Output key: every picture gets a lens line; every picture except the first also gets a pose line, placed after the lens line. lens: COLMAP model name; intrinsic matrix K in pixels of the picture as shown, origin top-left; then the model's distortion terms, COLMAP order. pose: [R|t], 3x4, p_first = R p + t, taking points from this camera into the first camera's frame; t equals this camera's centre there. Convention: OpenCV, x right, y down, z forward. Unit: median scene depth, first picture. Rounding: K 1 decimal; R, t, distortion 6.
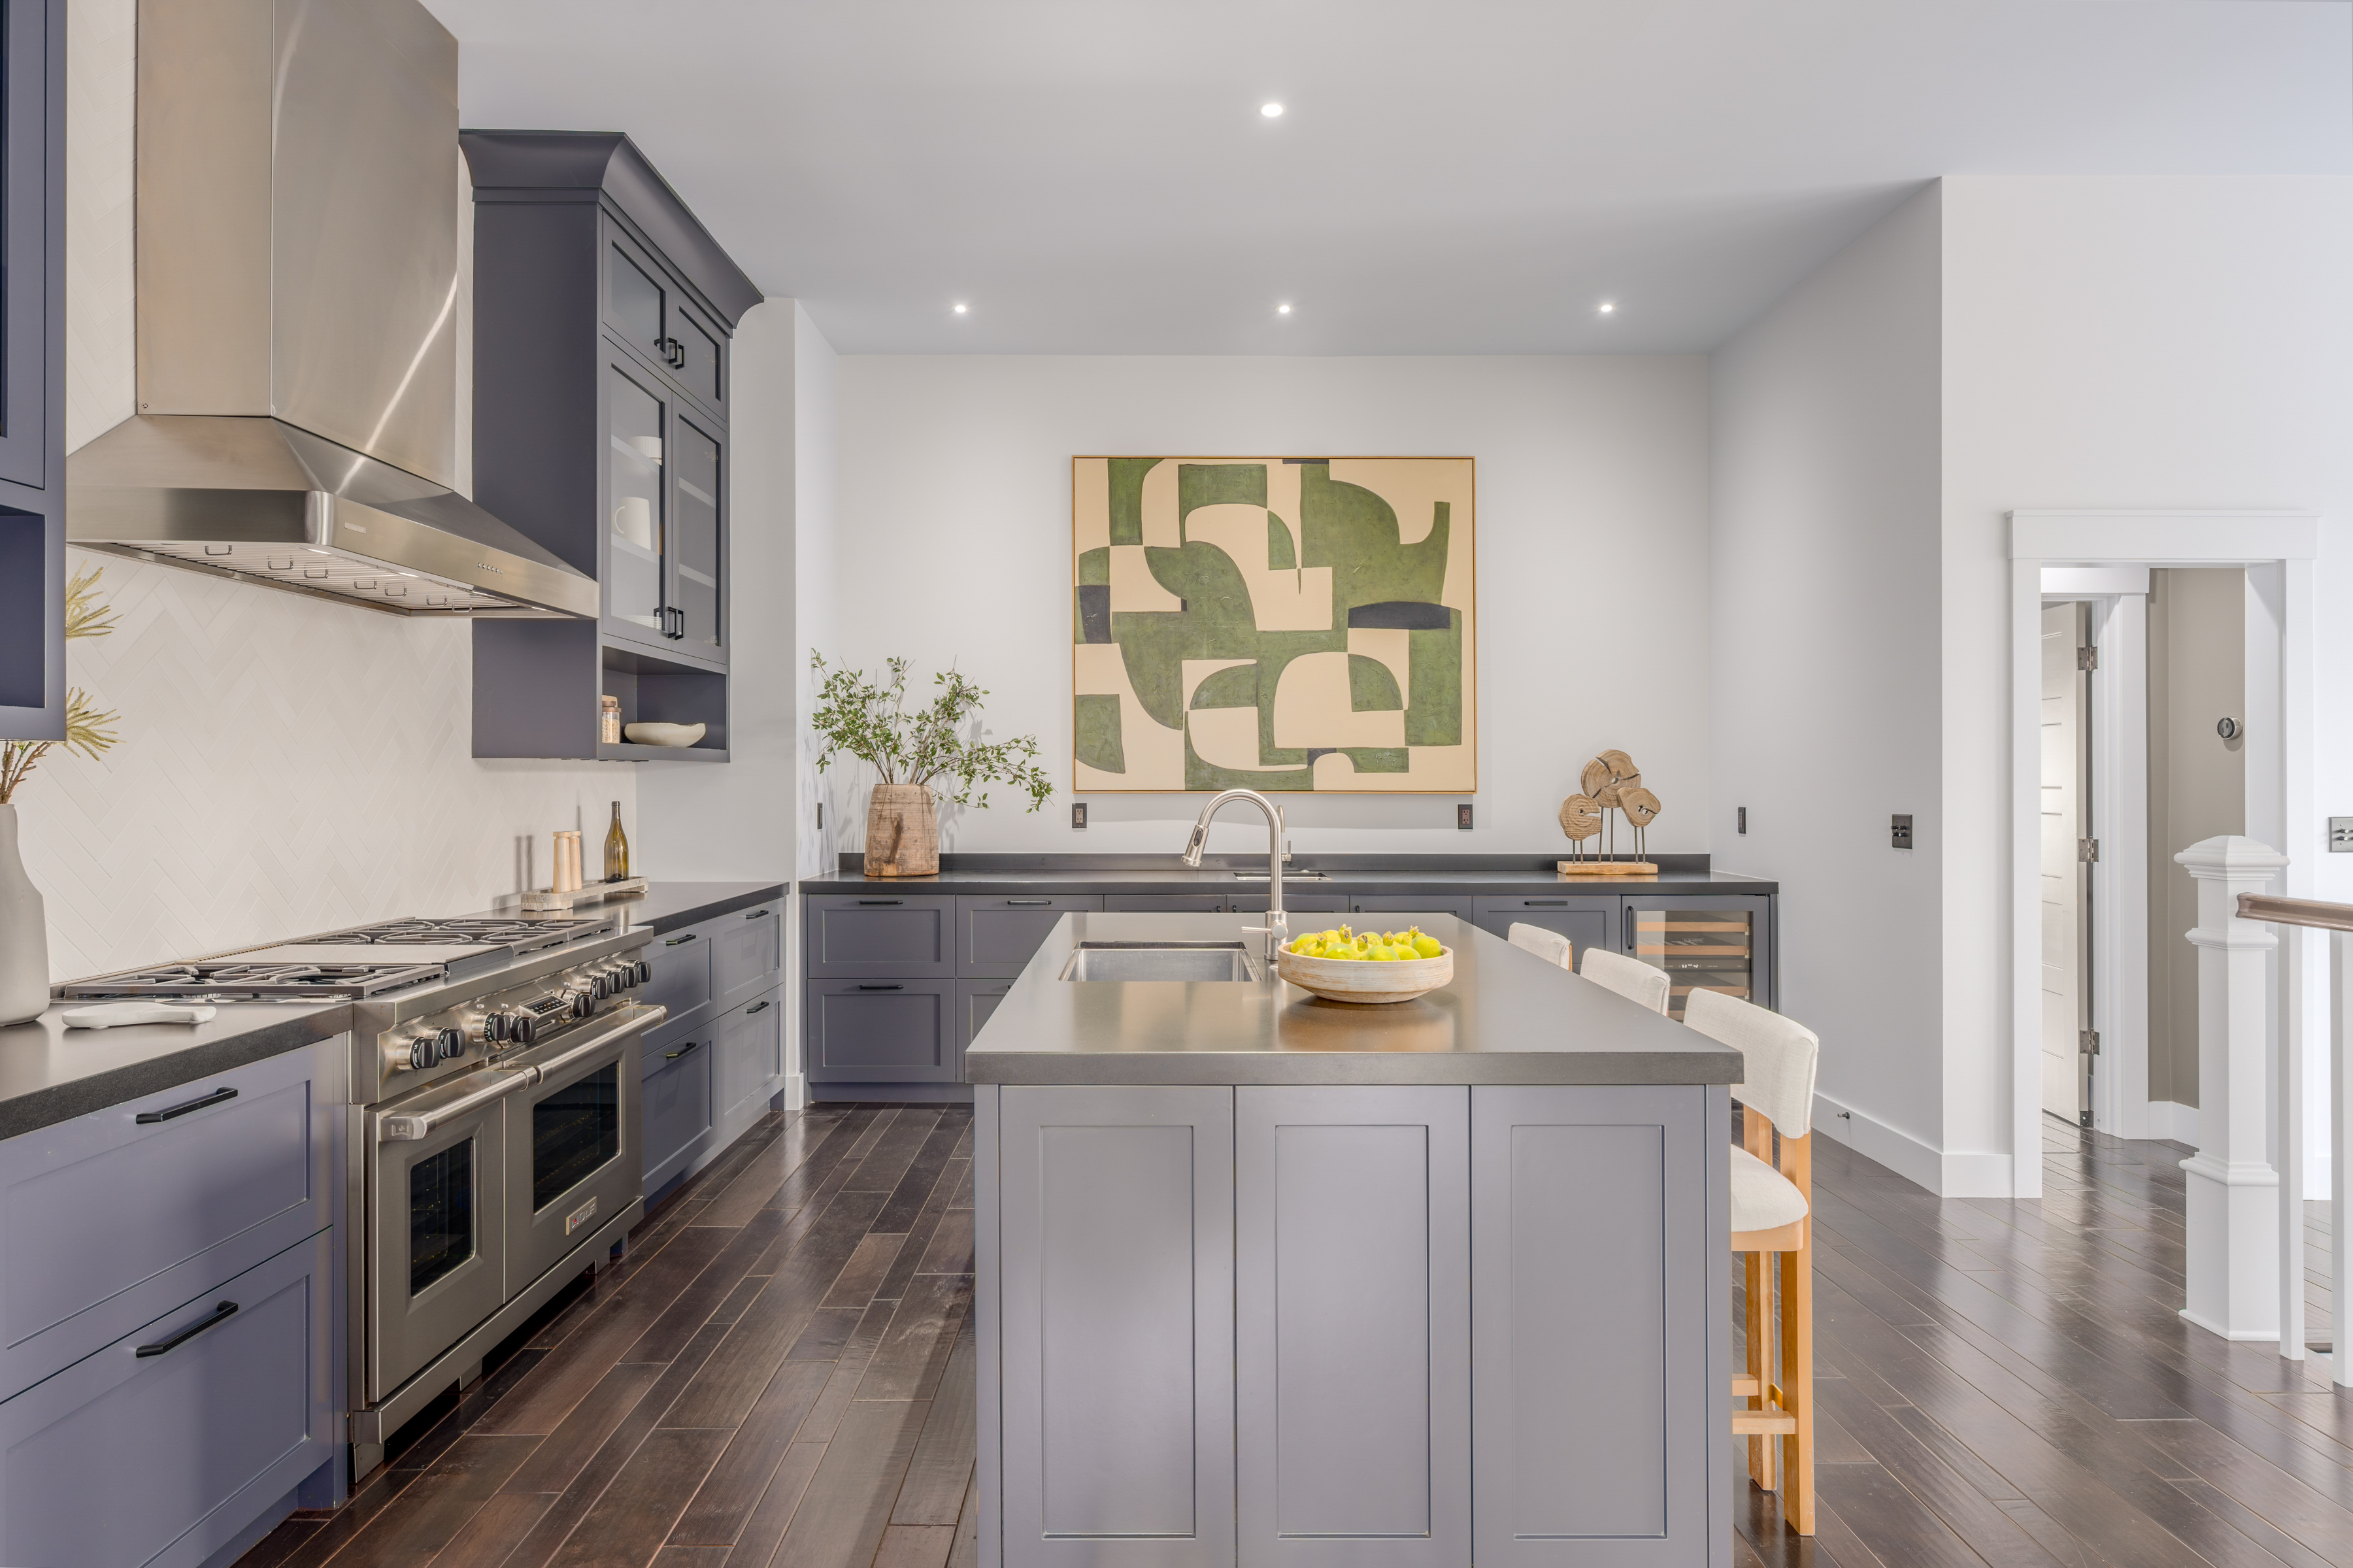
lens RADIAL K [[1287.5, 0, 1170.4], [0, 1287.5, 778.4], [0, 0, 1]] dist [0.010791, -0.001495]
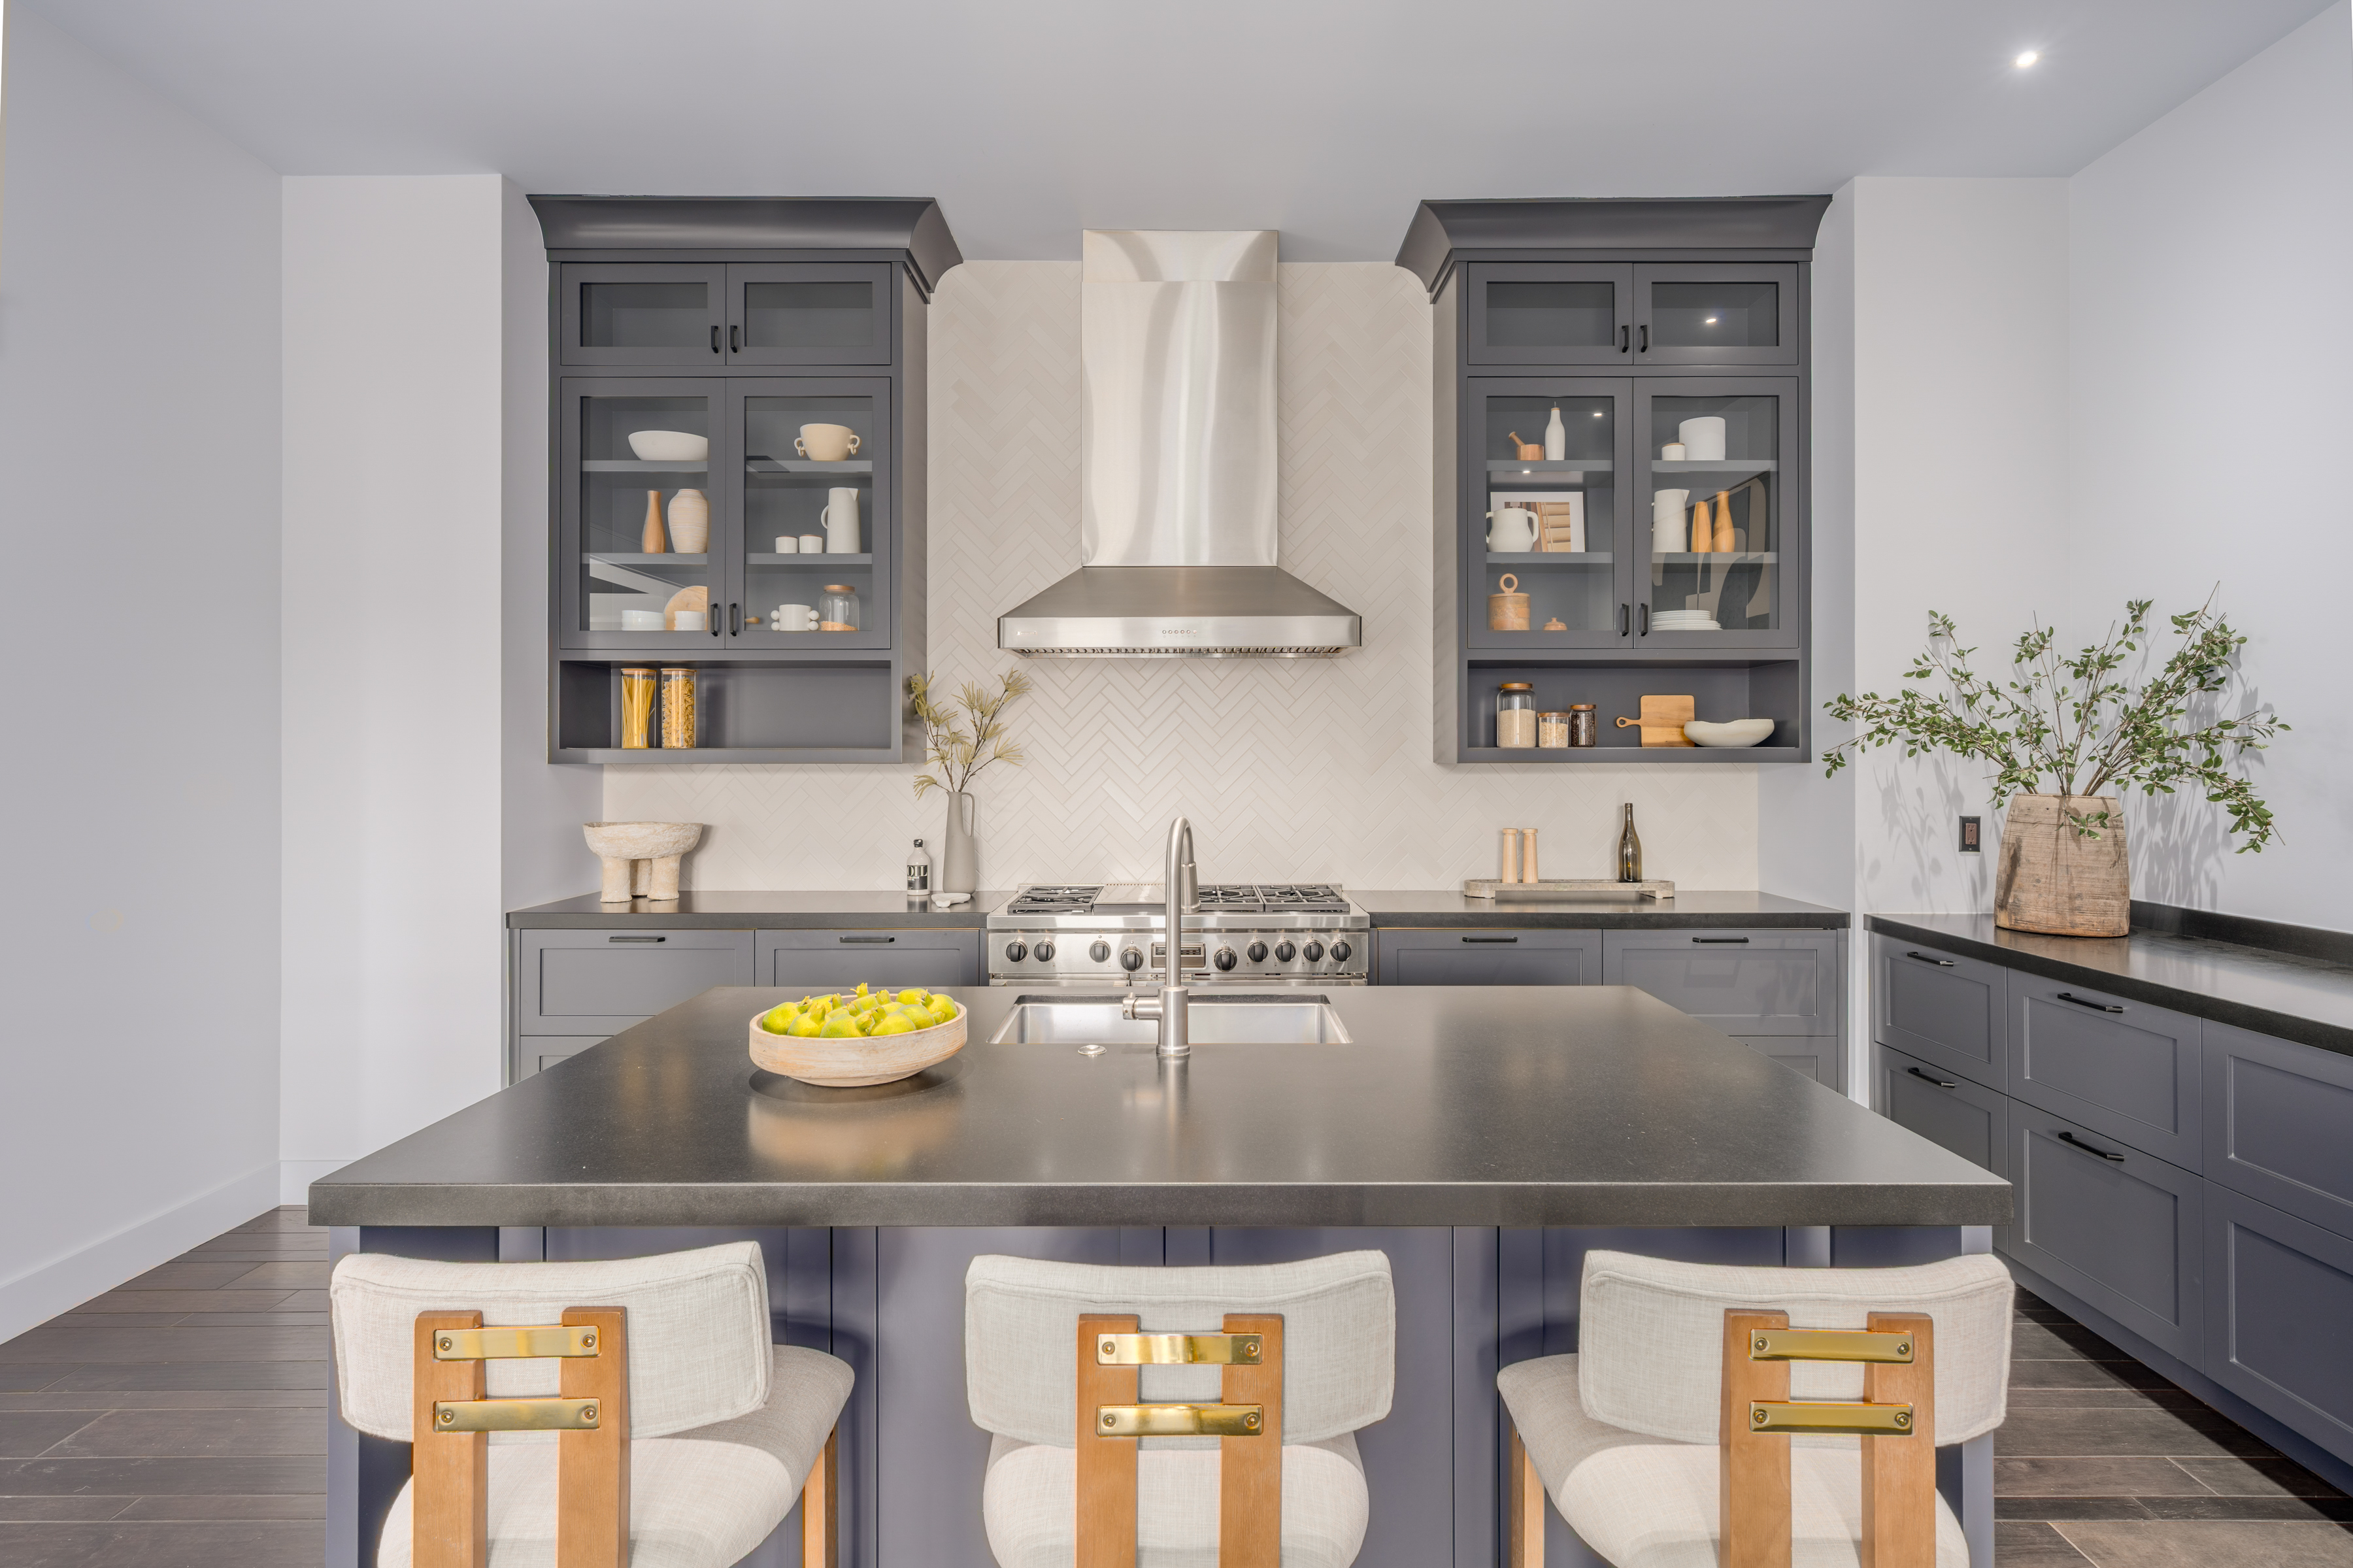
lens RADIAL K [[1174.1, 0, 1194.5], [0, 1174.1, 759.4], [0, 0, 1]] dist [-0.002075, 0.000403]
pose [[-0.009495, 0.002899, -0.999951, 0.388729], [0.000255, 0.999996, 0.002897, -0.015047], [0.999955, -0.000227, -0.009495, 0.539980]]
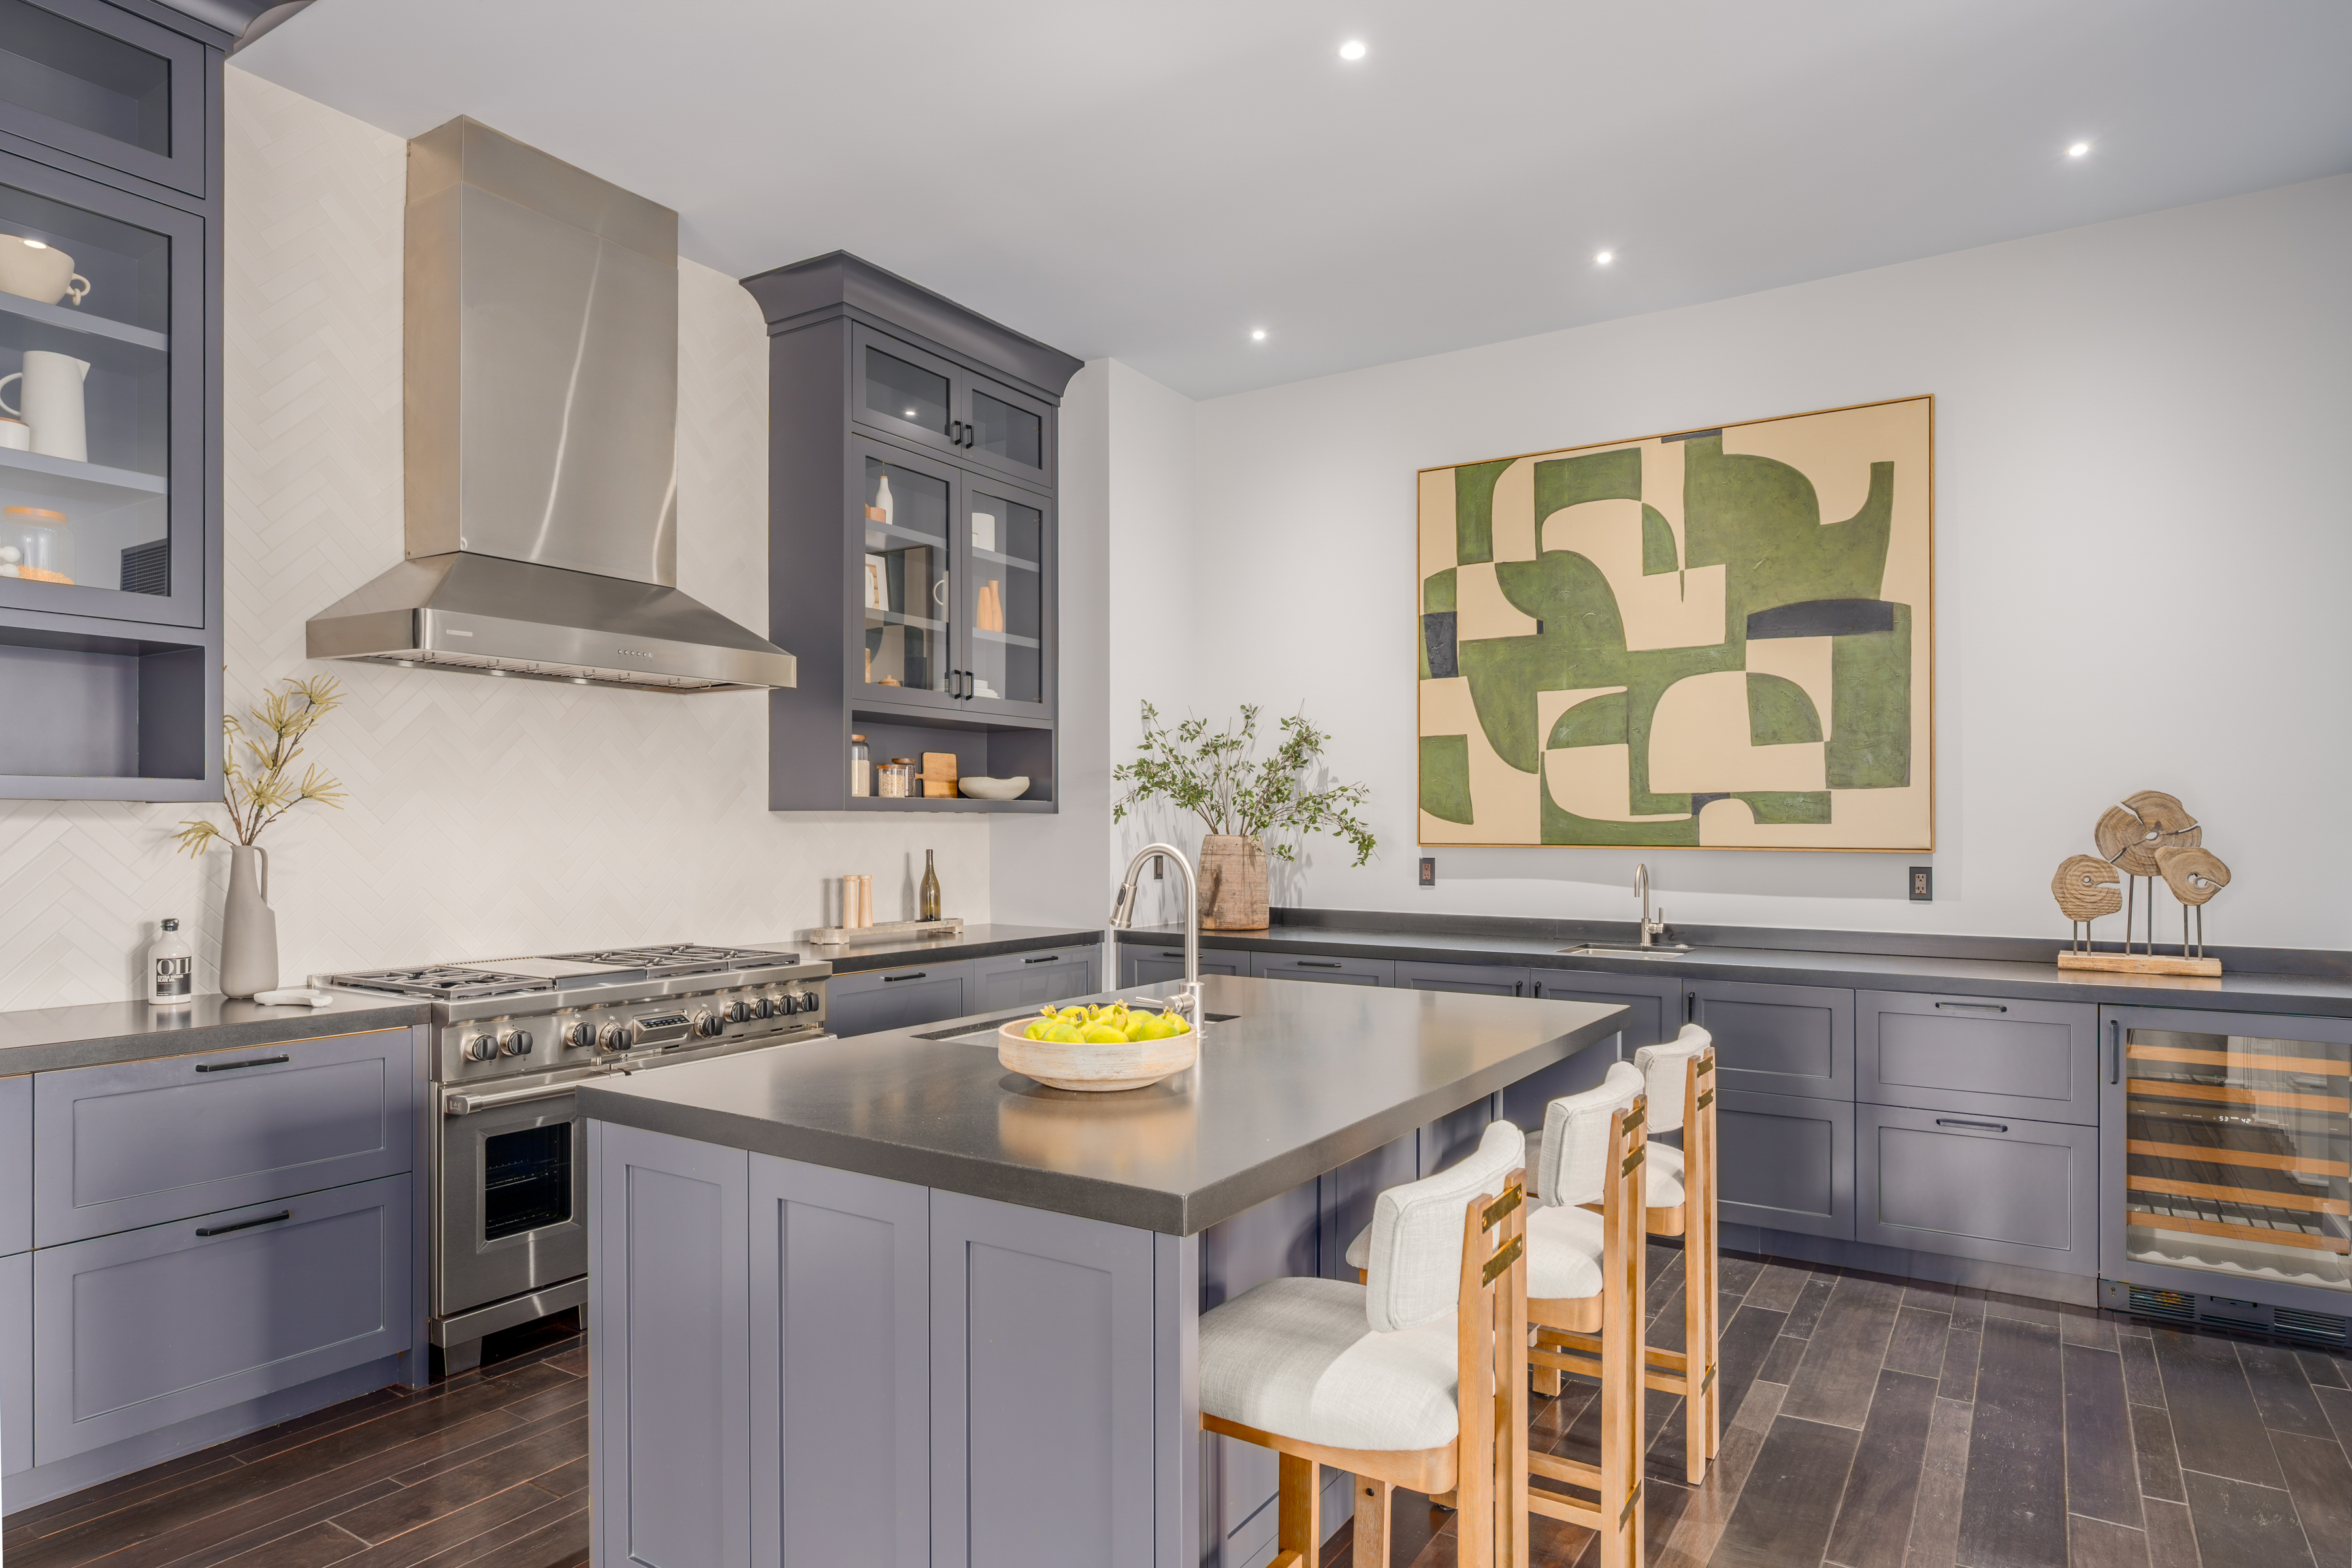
lens RADIAL K [[1360.5, 0, 1166.8], [0, 1360.5, 834.0], [0, 0, 1]] dist [-0.001780, 0.001964]
pose [[0.835571, 0.005304, -0.549357, 0.303222], [-0.002834, 0.999982, 0.005344, -0.001639], [0.549376, -0.002909, 0.835570, 0.113325]]
